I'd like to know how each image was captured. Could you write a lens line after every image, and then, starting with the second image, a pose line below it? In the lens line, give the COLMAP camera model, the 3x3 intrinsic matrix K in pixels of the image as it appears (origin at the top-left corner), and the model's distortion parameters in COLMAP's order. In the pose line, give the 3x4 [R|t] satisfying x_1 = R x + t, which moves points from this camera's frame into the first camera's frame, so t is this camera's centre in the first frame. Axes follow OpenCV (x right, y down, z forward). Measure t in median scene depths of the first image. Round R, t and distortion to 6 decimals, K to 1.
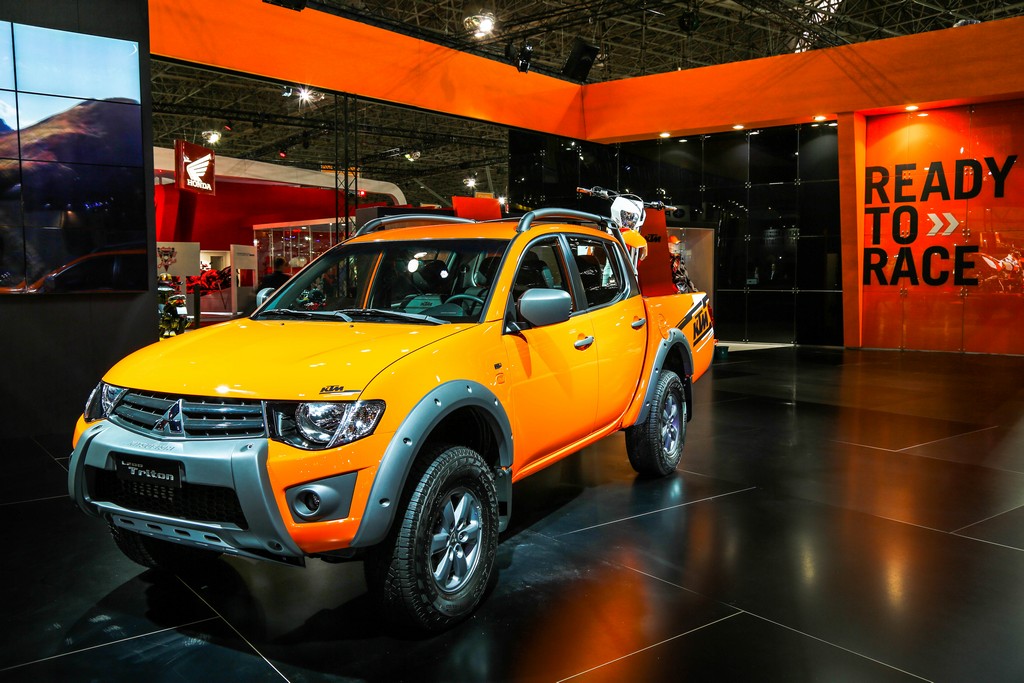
lens RADIAL K [[856.5, 0, 512.0], [0, 856.5, 341.5], [0, 0, 1]] dist [-0.006669, -0.000717]
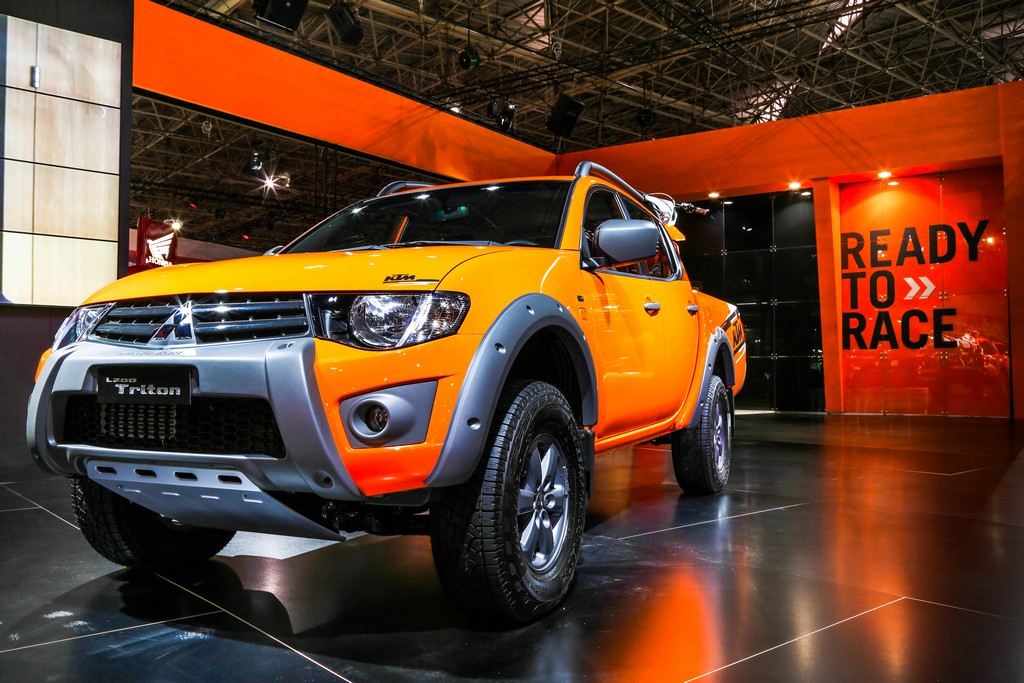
lens RADIAL K [[841.2, 0, 512.0], [0, 841.2, 341.5], [0, 0, 1]] dist [-0.013702, -0.000044]
pose [[0.998375, 0.008892, 0.056281, -0.088793], [-0.002415, 0.993464, -0.114121, 0.113454], [-0.056928, 0.113800, 0.991871, 0.155867]]
